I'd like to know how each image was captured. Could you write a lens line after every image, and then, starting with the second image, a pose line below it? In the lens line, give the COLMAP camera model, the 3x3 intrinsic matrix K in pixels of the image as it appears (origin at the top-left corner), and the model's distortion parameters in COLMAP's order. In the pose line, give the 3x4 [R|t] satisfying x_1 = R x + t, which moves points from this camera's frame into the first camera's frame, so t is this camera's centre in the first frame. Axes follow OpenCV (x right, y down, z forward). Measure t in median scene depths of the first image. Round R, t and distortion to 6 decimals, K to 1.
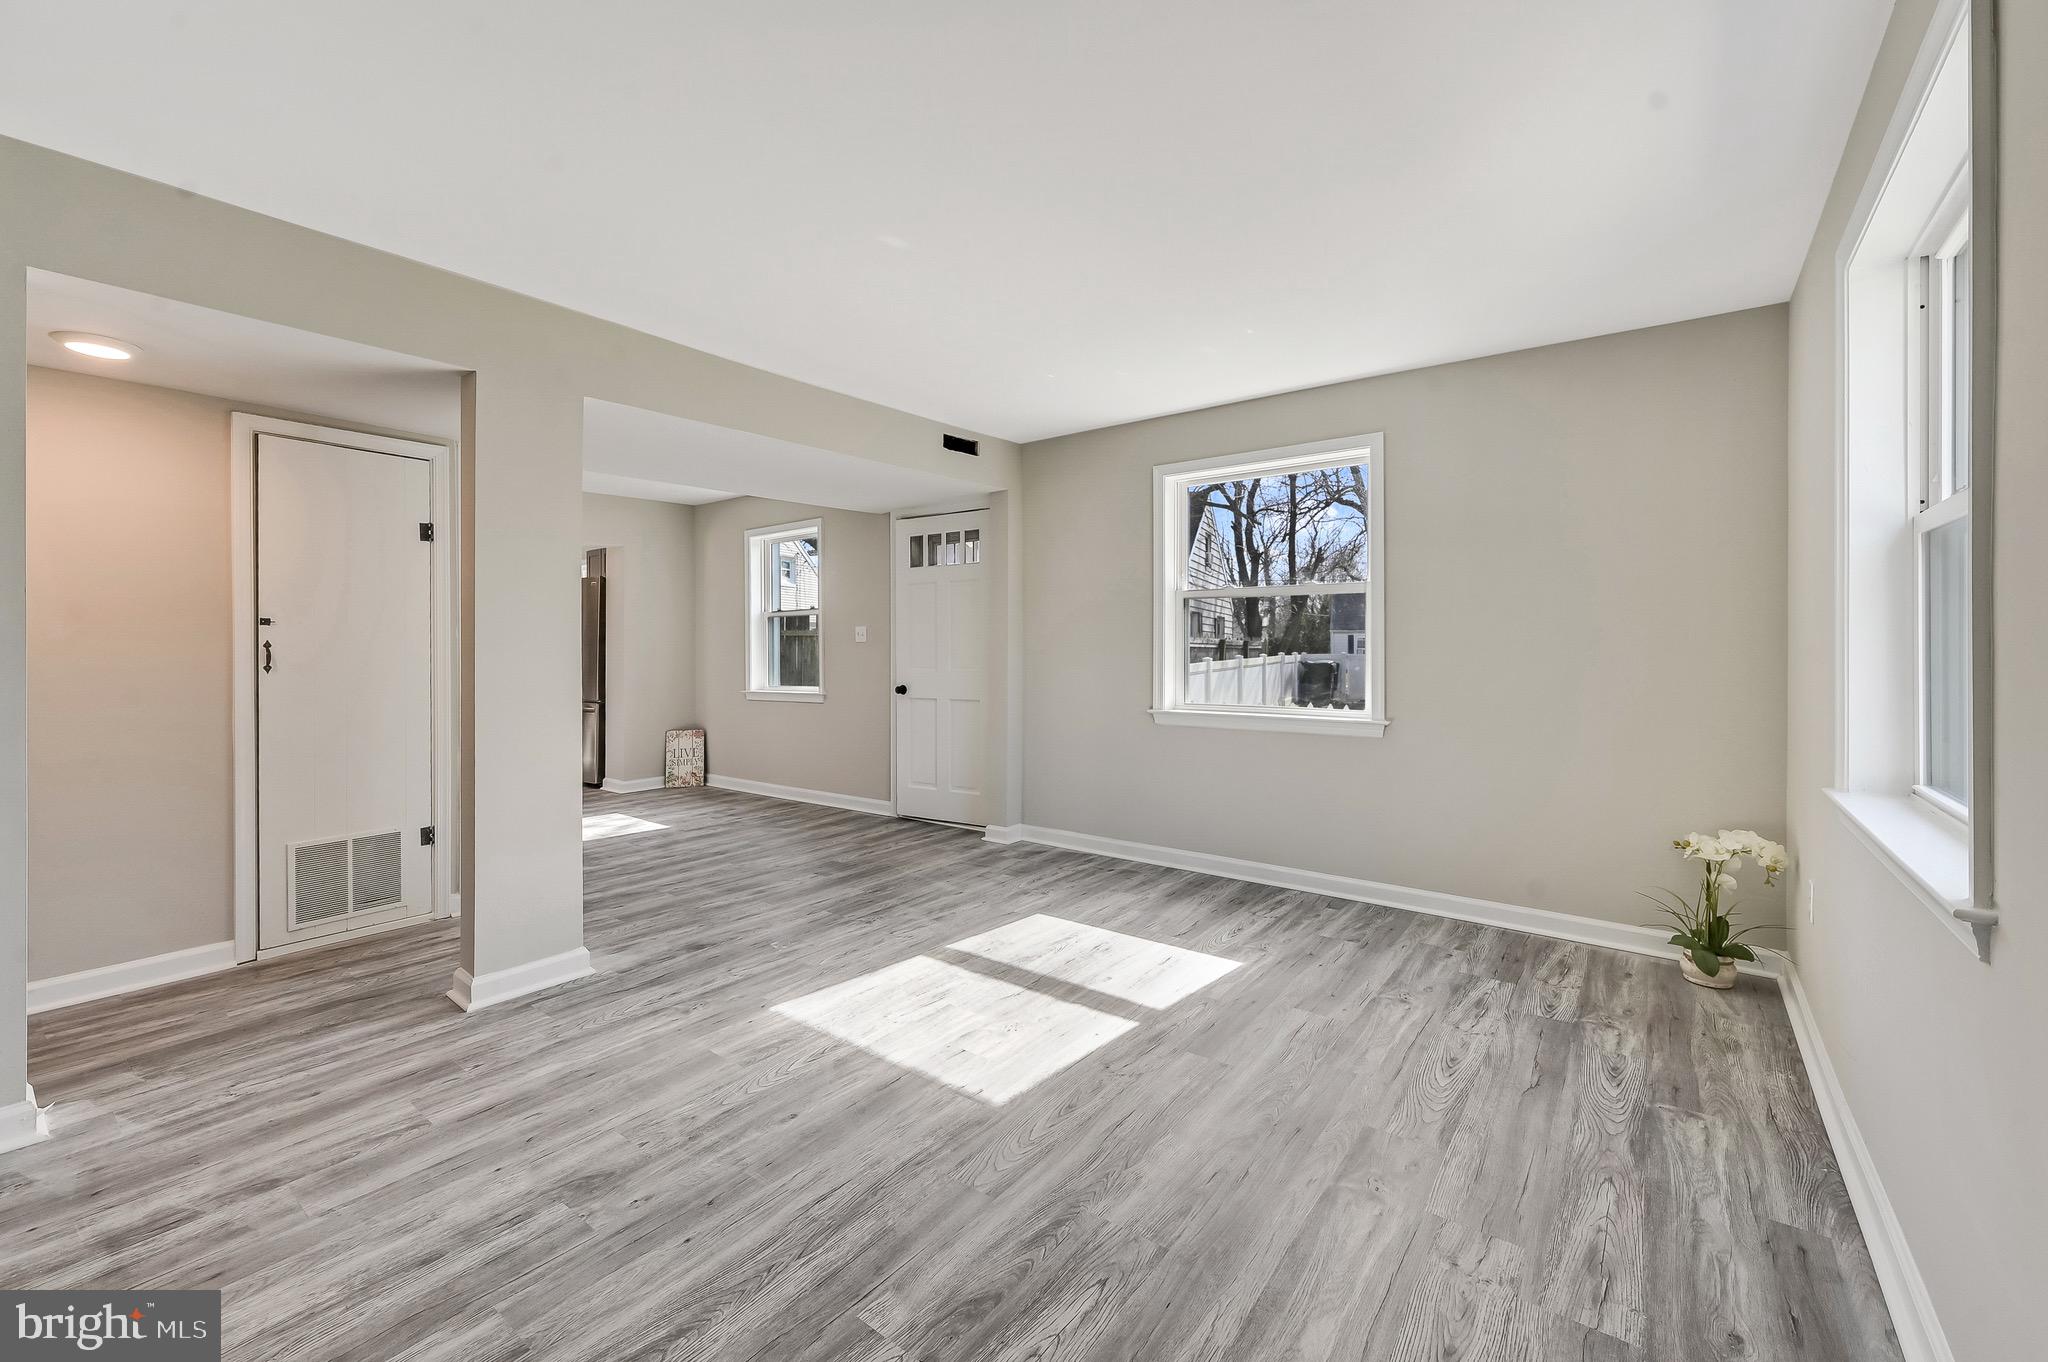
lens RADIAL K [[838.8, 0, 1033.4], [0, 838.8, 662.7], [0, 0, 1]] dist [-0.000339, 0.003405]
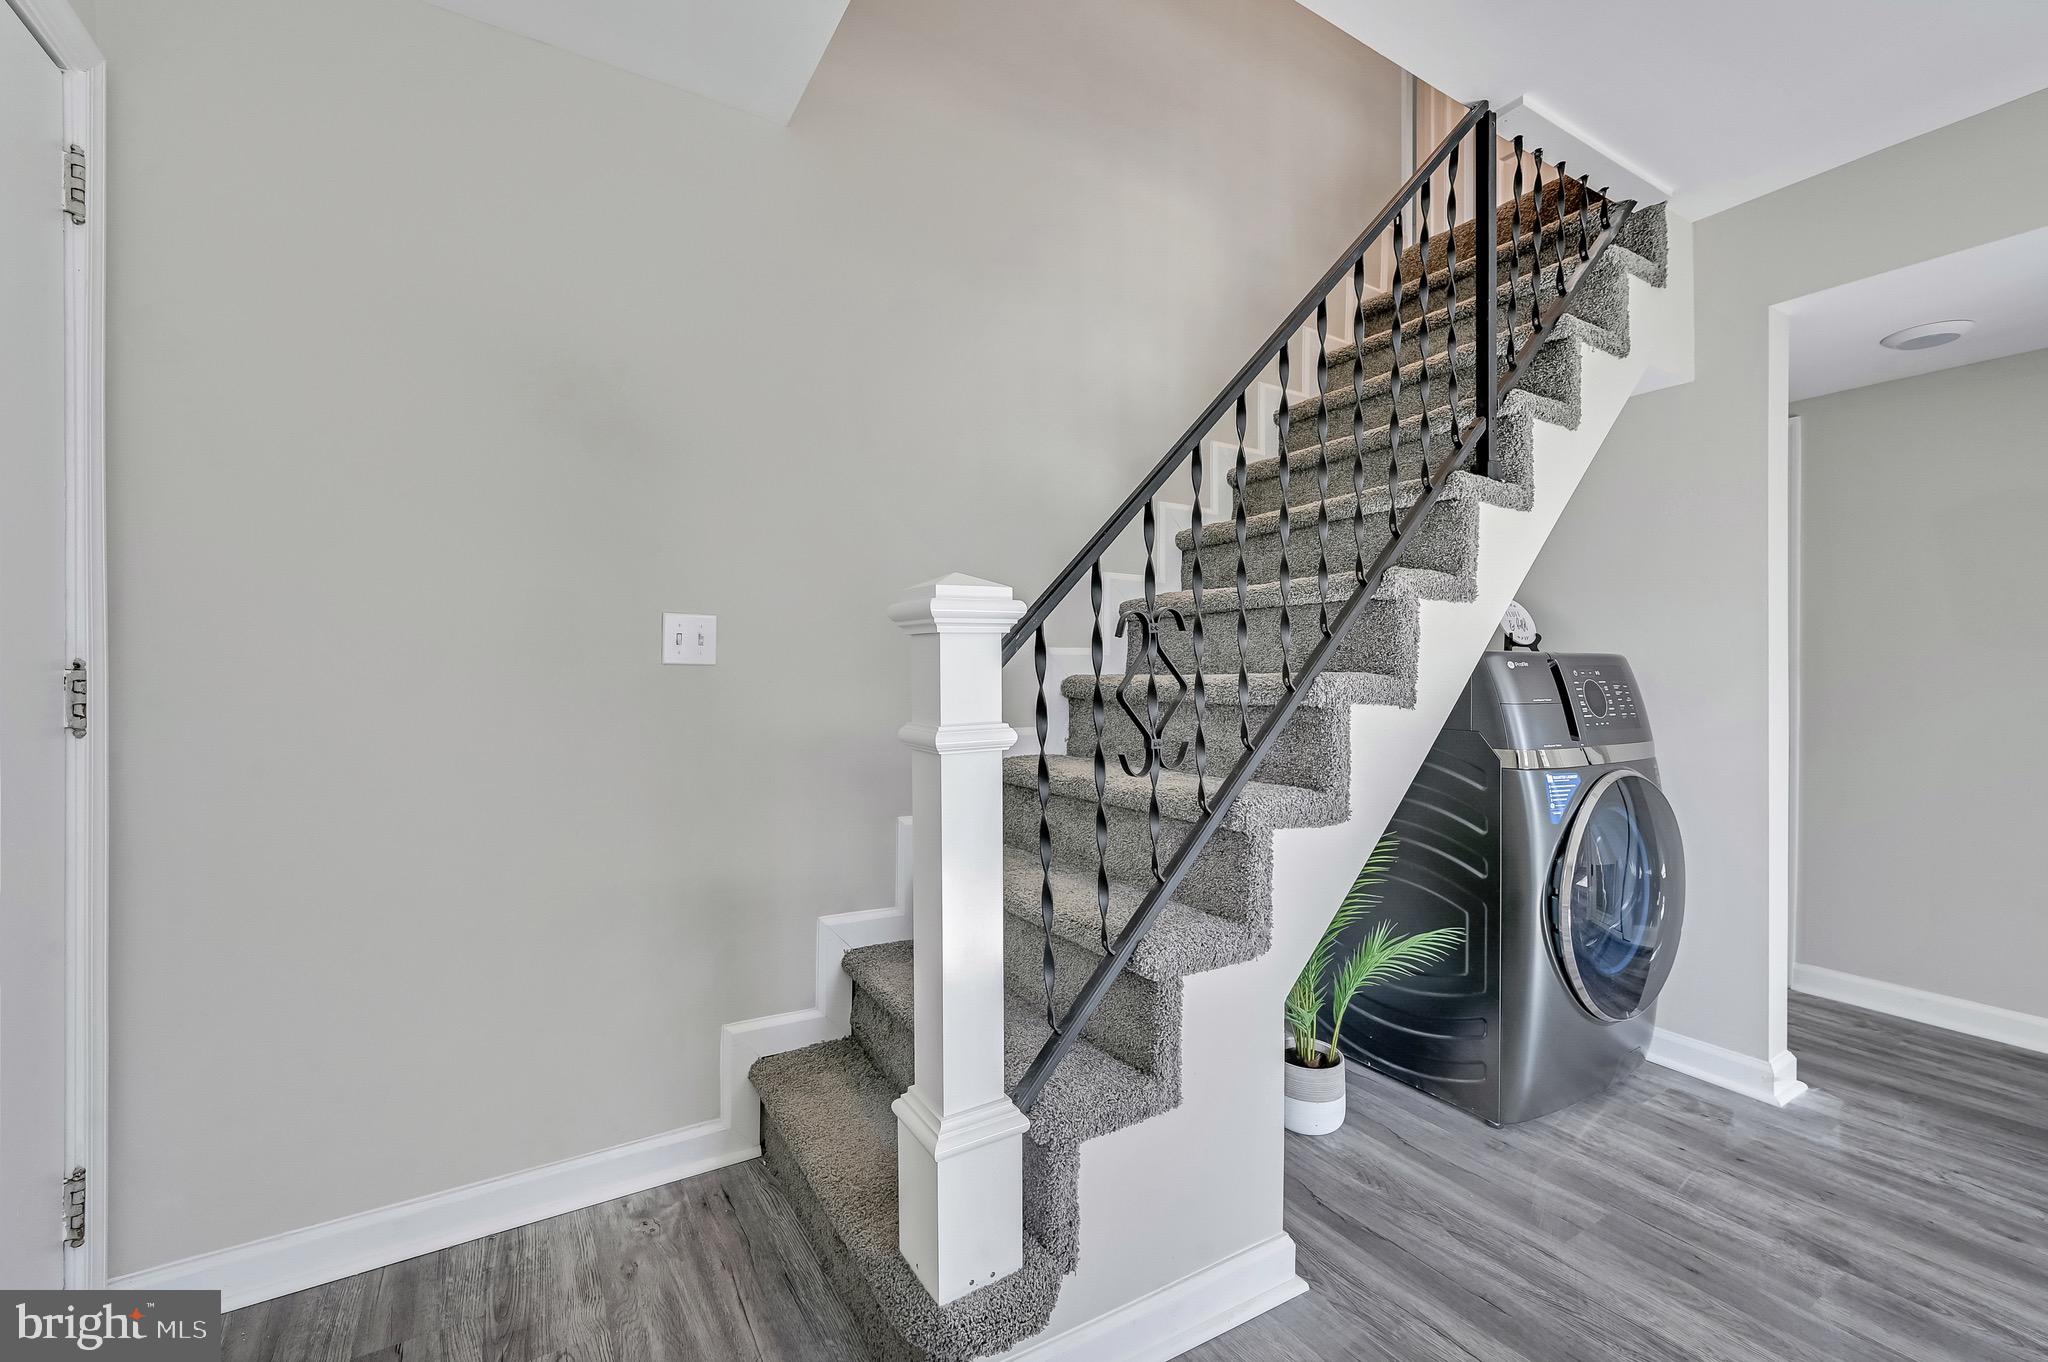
lens RADIAL K [[827.6, 0, 982.3], [0, 827.6, 682.4], [0, 0, 1]] dist [0.009417, 0.000078]
pose [[-0.385944, 0.009600, -0.922472, 0.177105], [-0.019163, 0.999647, 0.018420, 0.018685], [0.922323, 0.024787, -0.385624, 0.394683]]
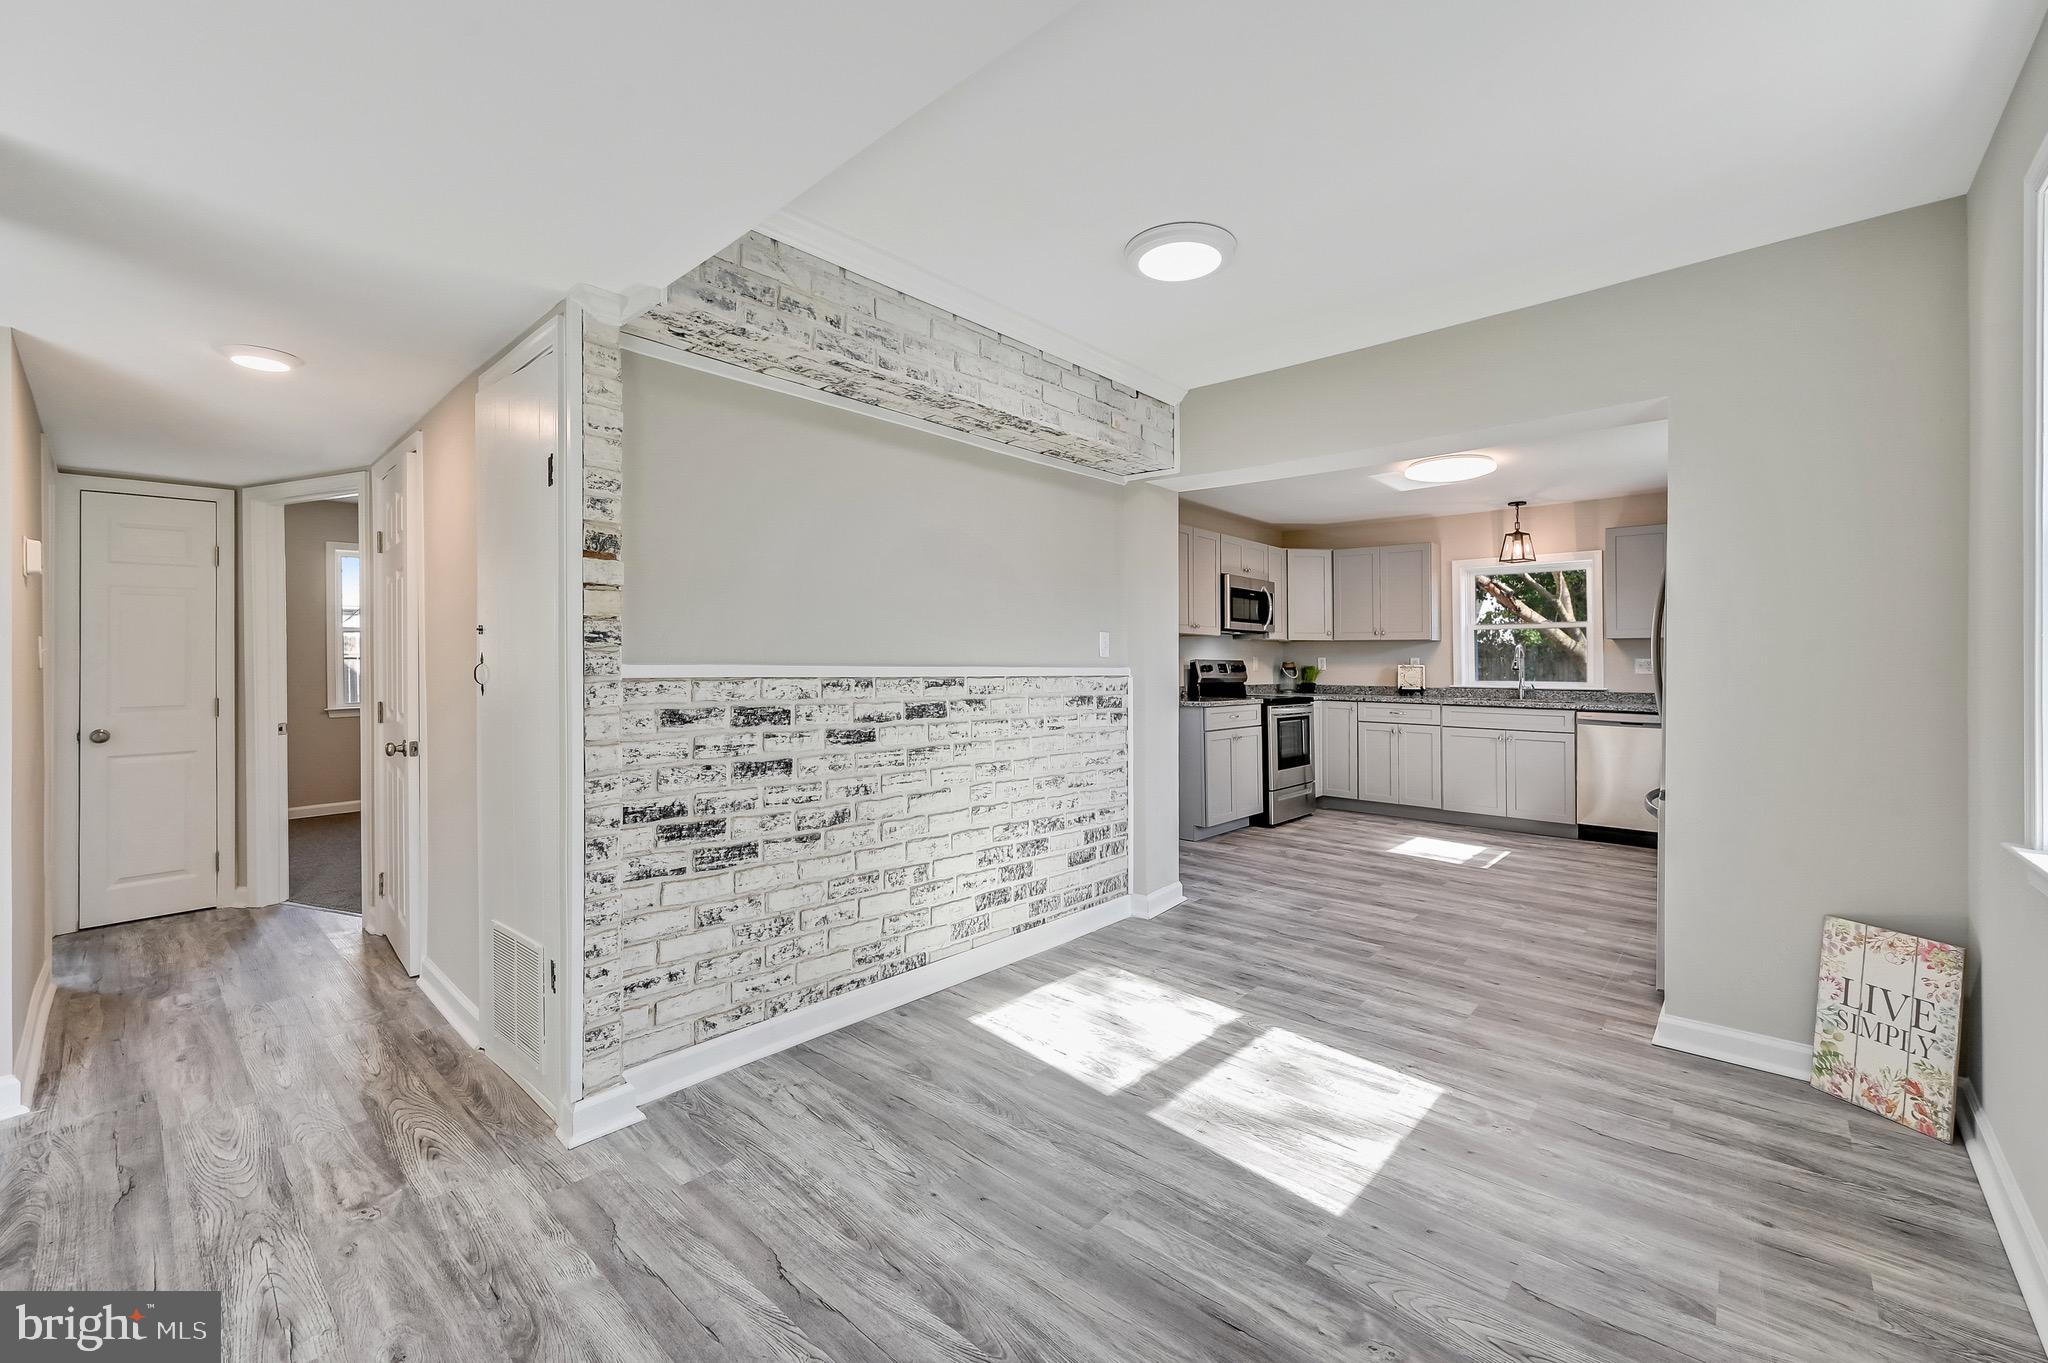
lens RADIAL K [[838.8, 0, 1033.4], [0, 838.8, 663.2], [0, 0, 1]] dist [-0.000339, 0.003405]
pose [[-0.071384, 0.002671, -0.997445, -0.247592], [-0.019339, 0.999805, 0.004061, -0.038898], [0.997261, 0.019579, -0.071319, 2.105372]]
